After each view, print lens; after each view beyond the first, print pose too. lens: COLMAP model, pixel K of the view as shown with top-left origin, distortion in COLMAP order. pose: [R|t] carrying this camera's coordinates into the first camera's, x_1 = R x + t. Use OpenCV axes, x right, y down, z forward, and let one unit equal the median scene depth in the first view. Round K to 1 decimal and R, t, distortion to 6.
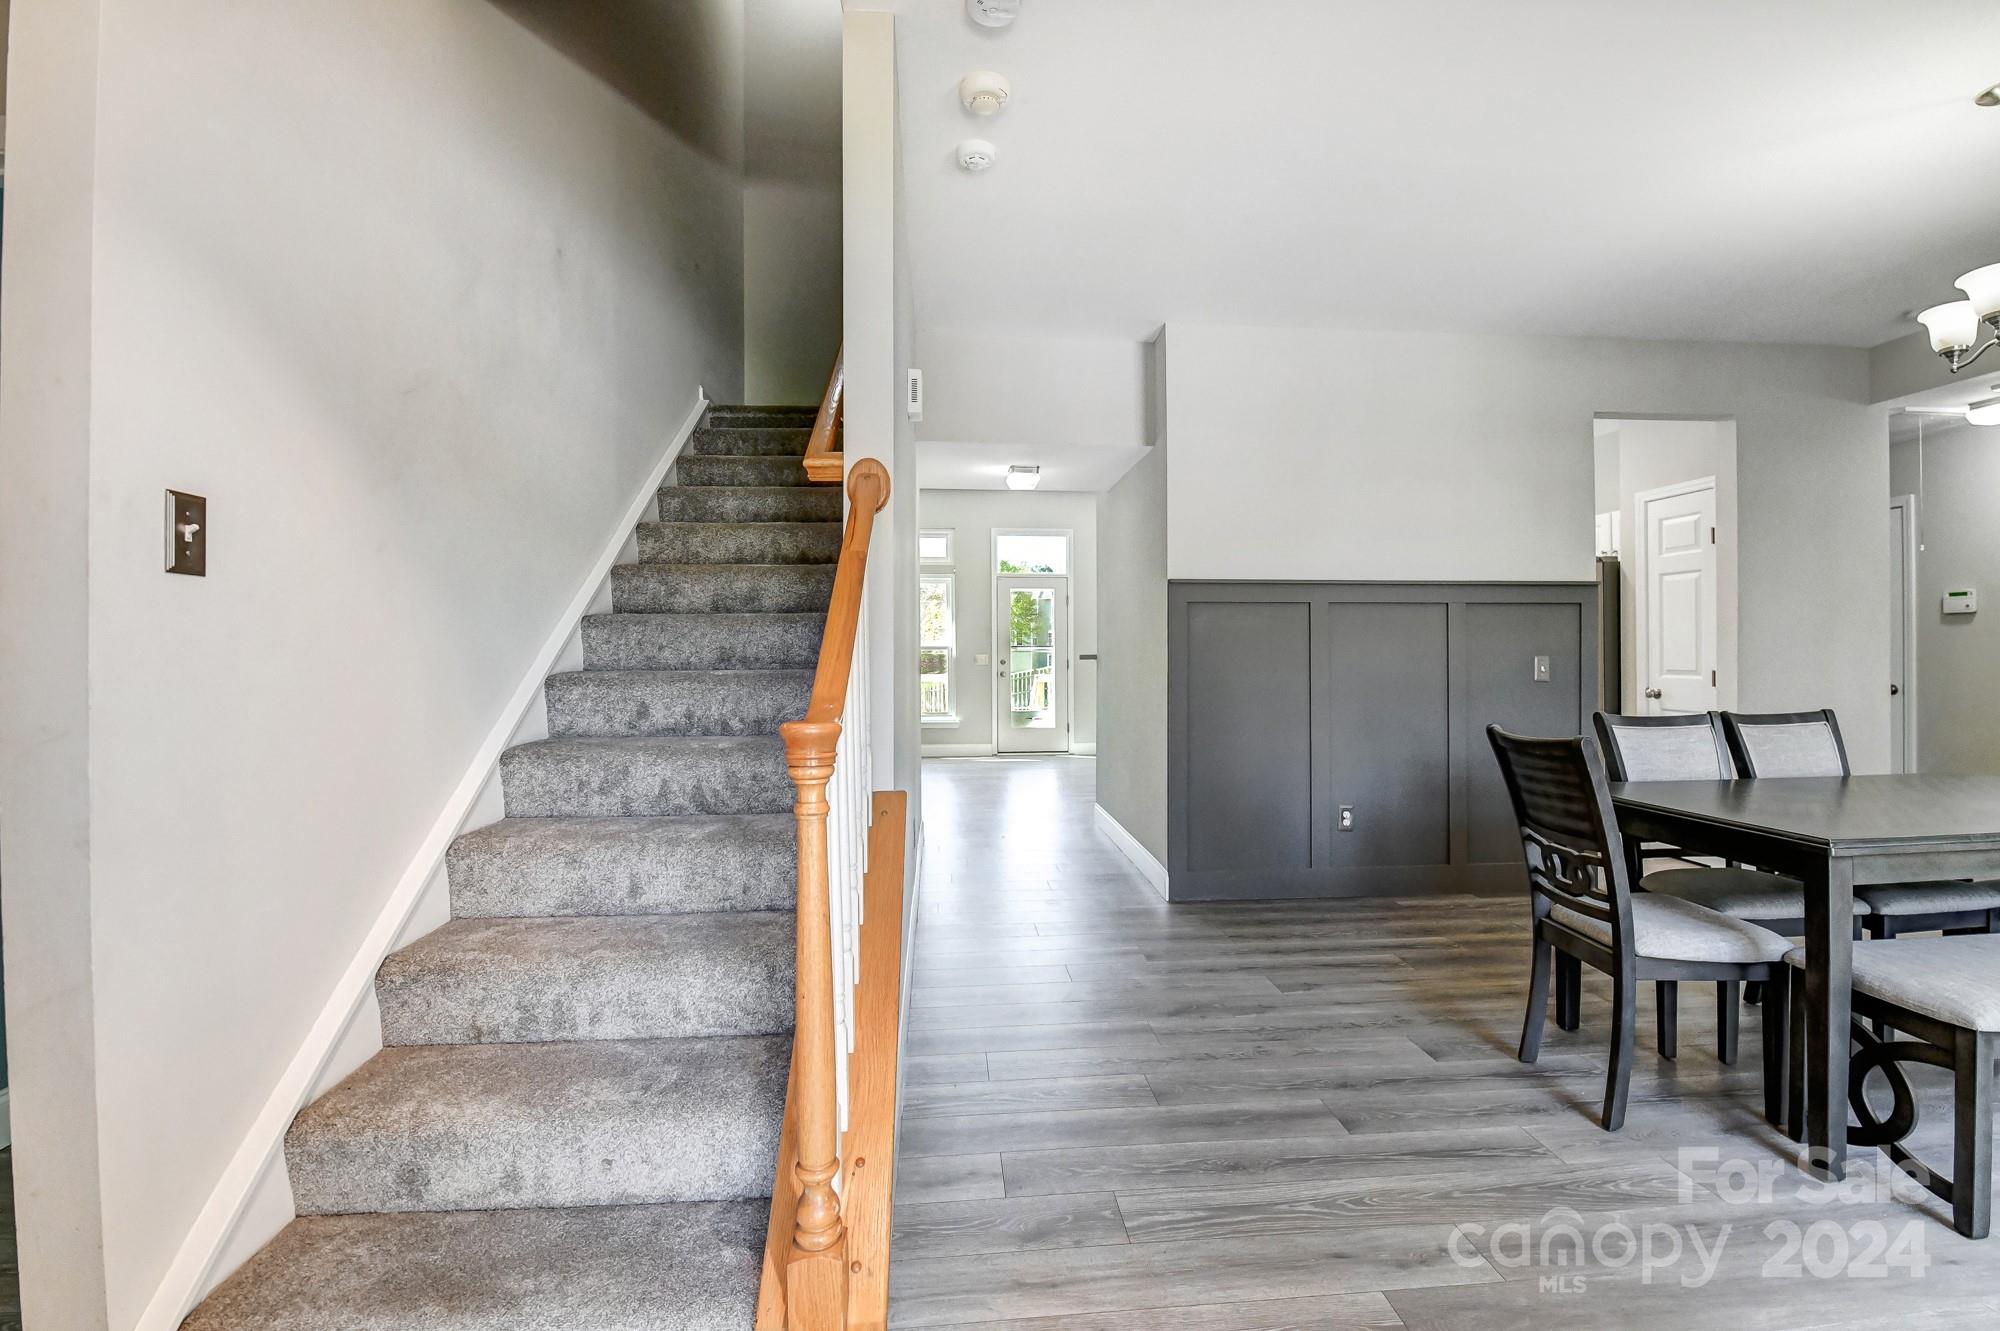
lens RADIAL K [[871.3, 0, 988.2], [0, 871.3, 648.5], [0, 0, 1]] dist [-0.012587, -0.000610]
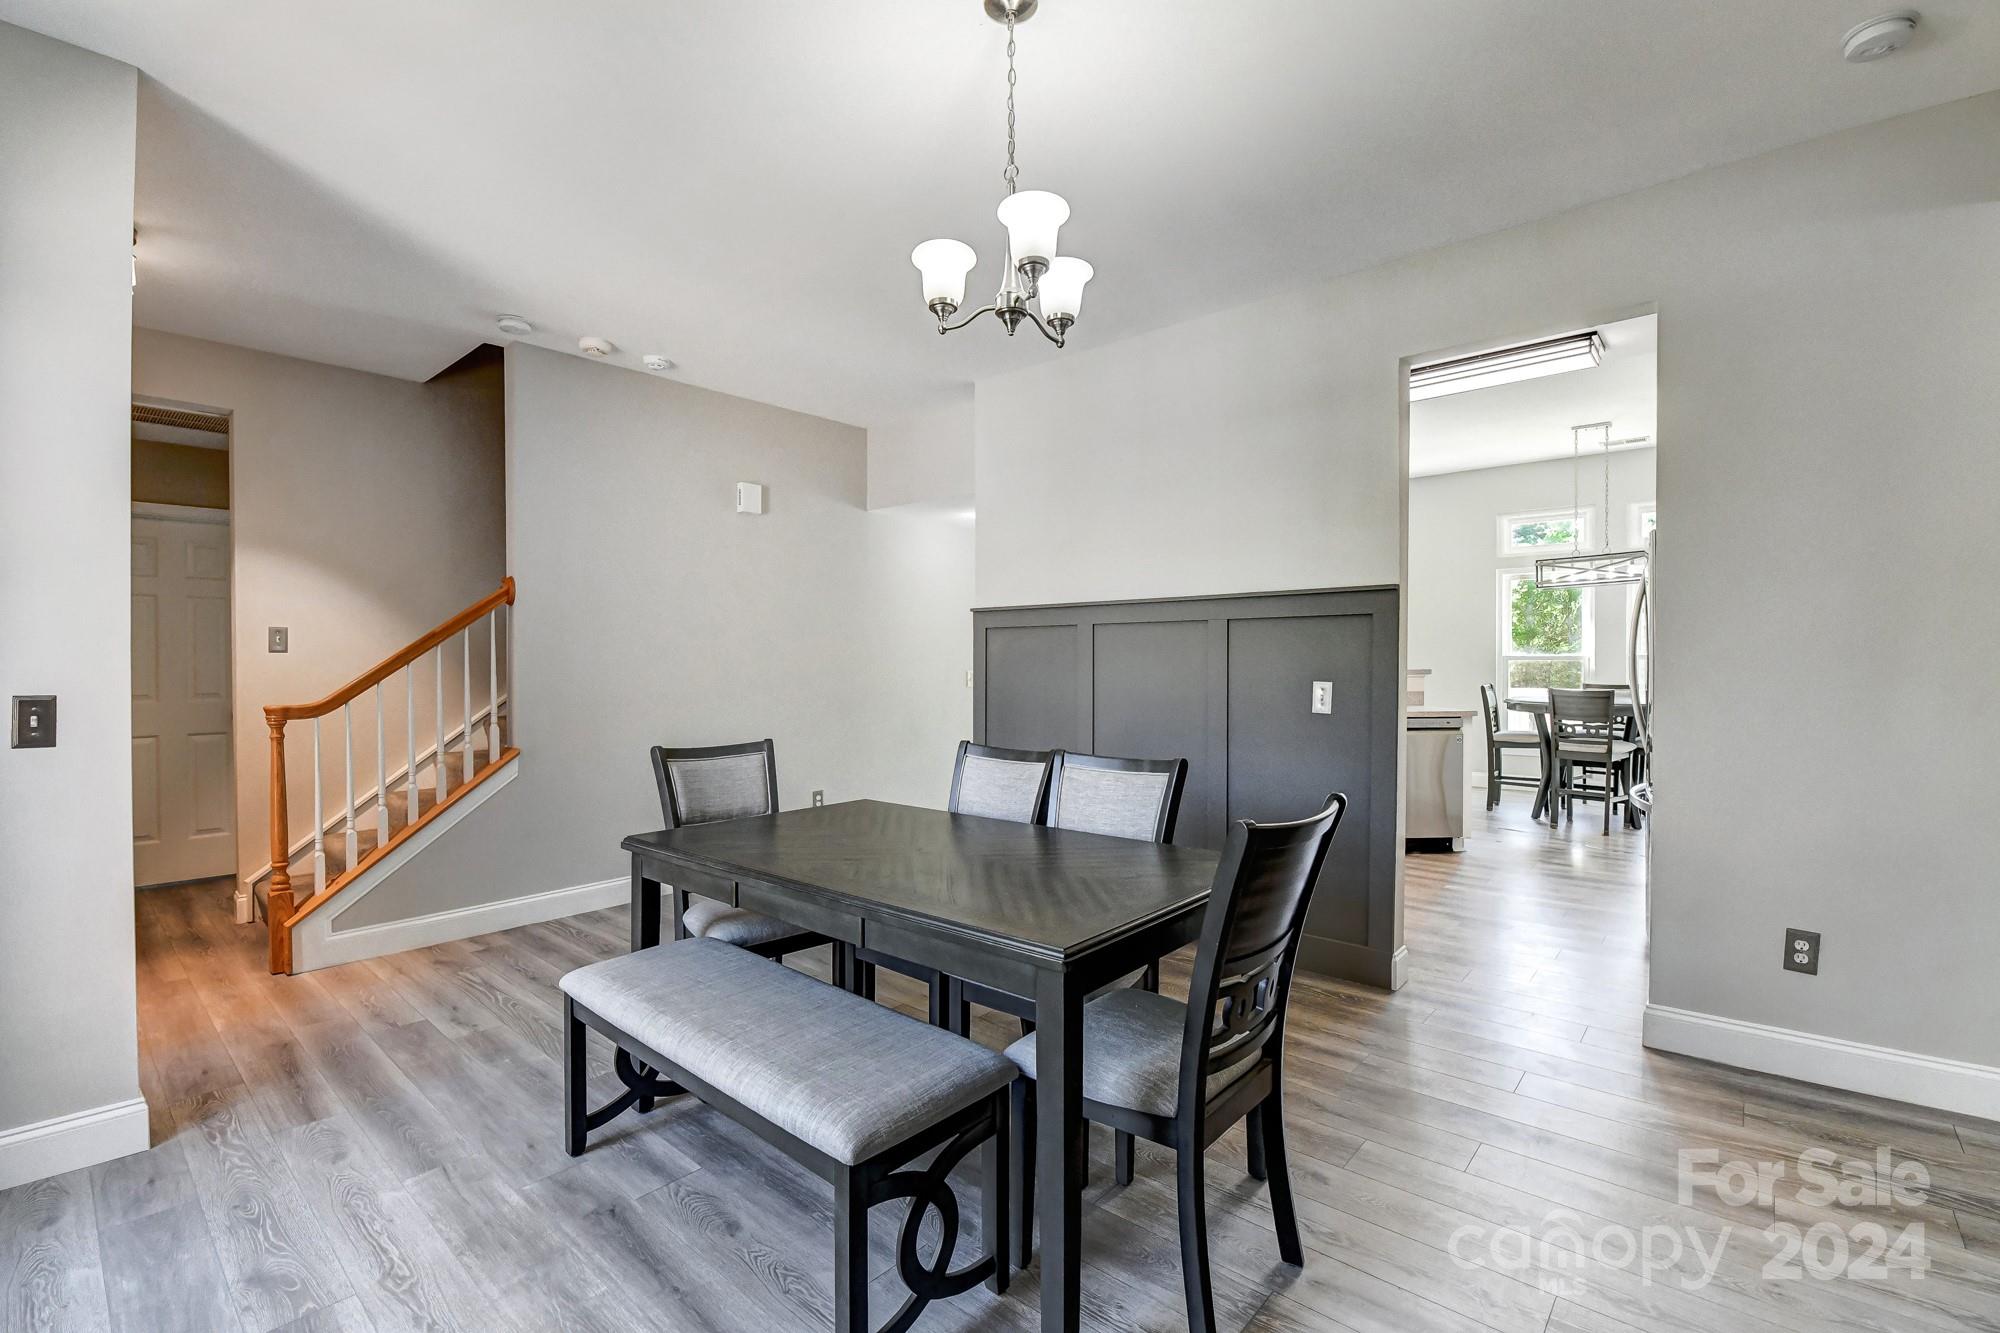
lens RADIAL K [[866.4, 0, 991.4], [0, 866.4, 672.5], [0, 0, 1]] dist [-0.011908, -0.000552]
pose [[0.682466, 0.009603, -0.730854, 1.003002], [0.007140, 0.999778, 0.019804, -0.017723], [0.730882, -0.018734, 0.682247, 0.235338]]
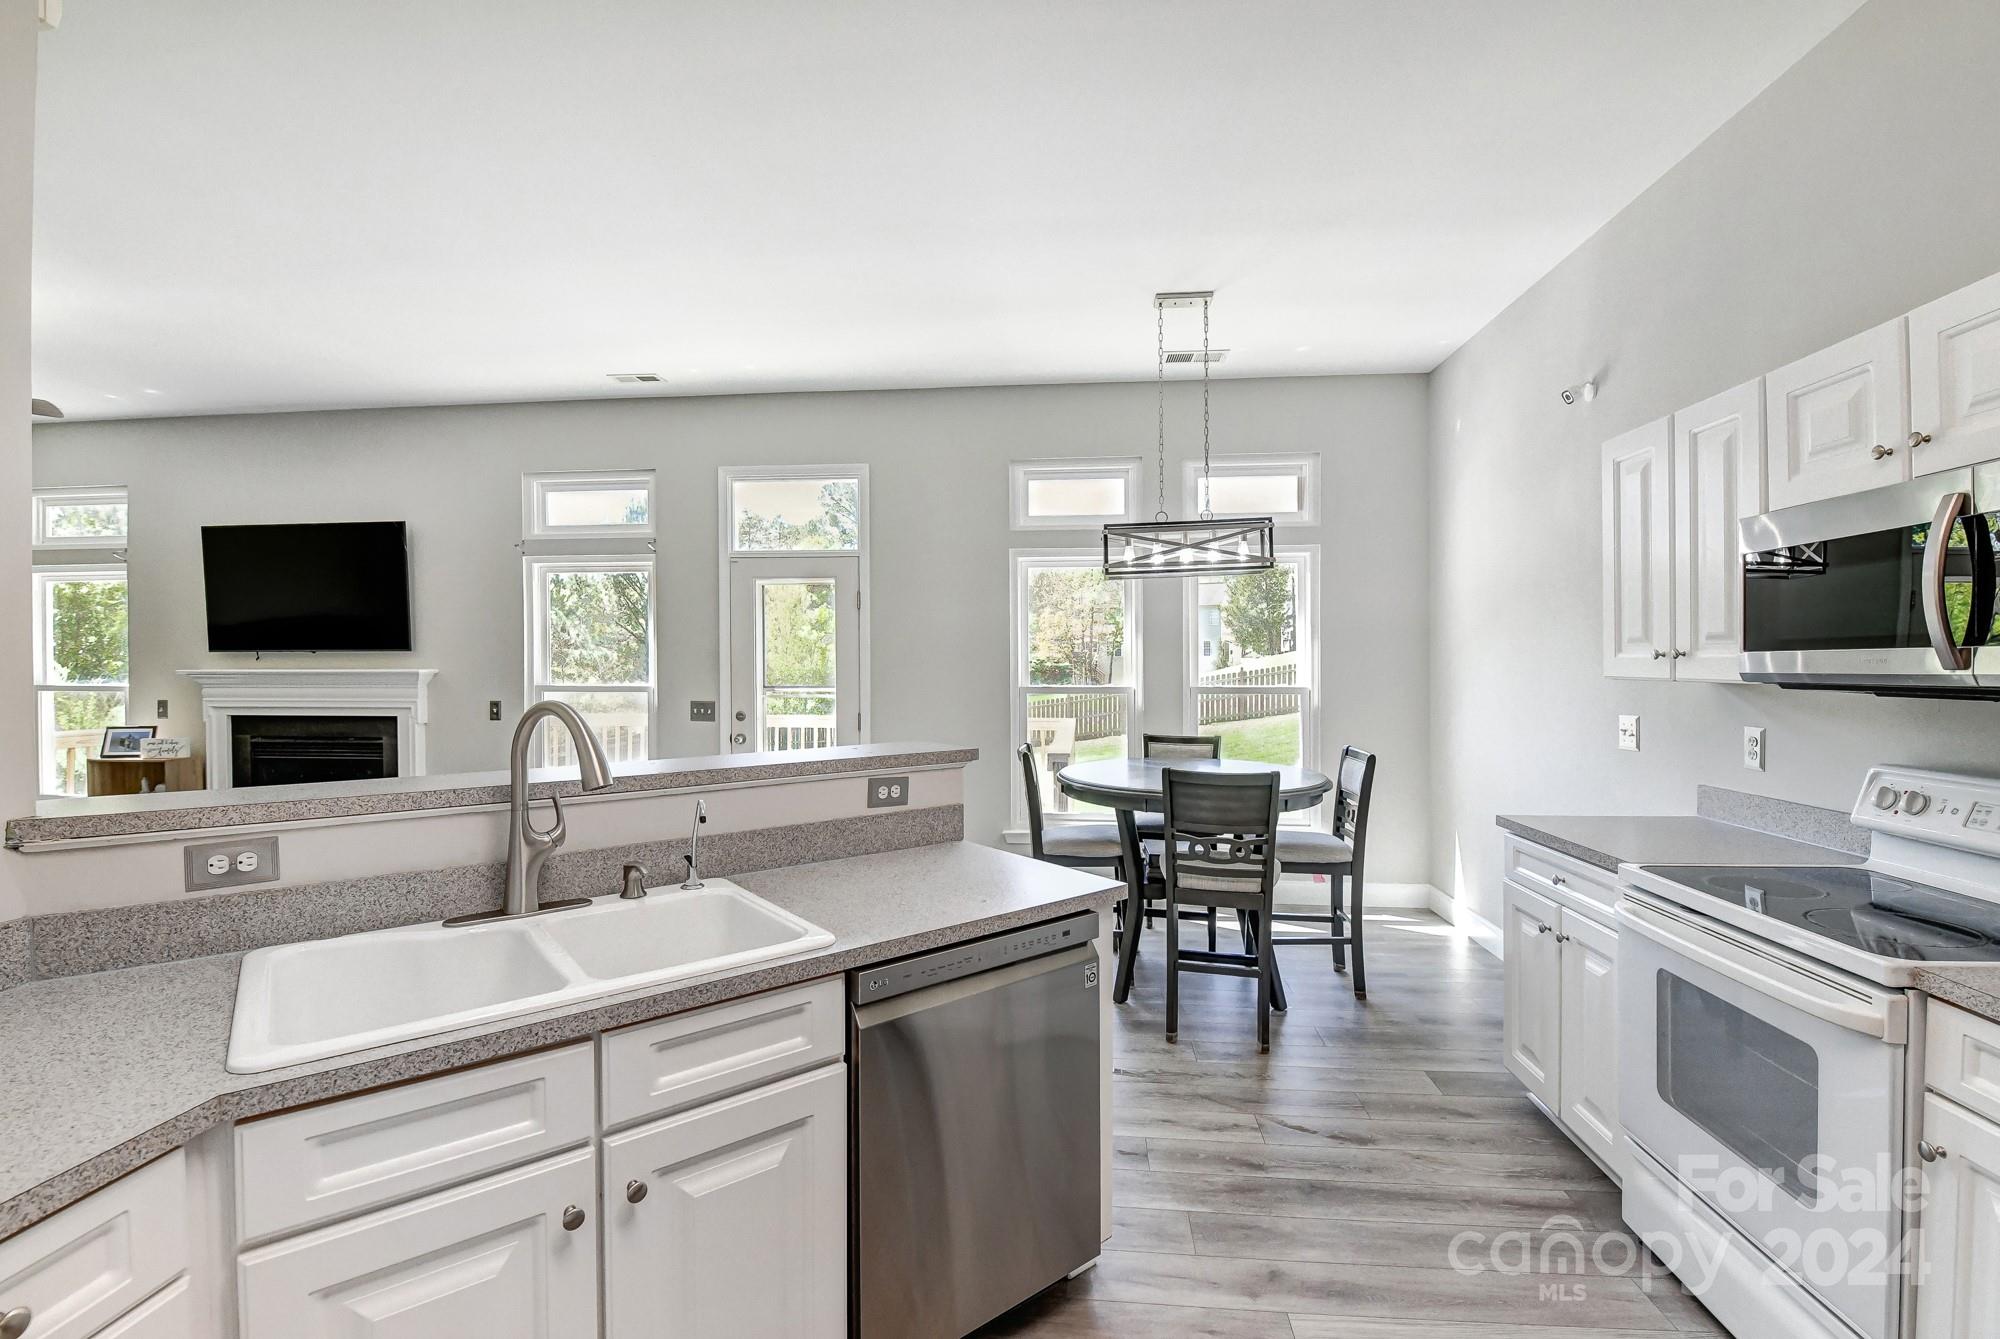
lens RADIAL K [[872.3, 0, 1000.0], [0, 872.3, 669.5], [0, 0, 1]] dist [-0.007213, -0.007422]
pose [[0.981731, 0.003555, -0.190241, 0.609086], [-0.000204, 0.999845, 0.017630, -0.050210], [0.190274, -0.017269, 0.981579, 1.110755]]
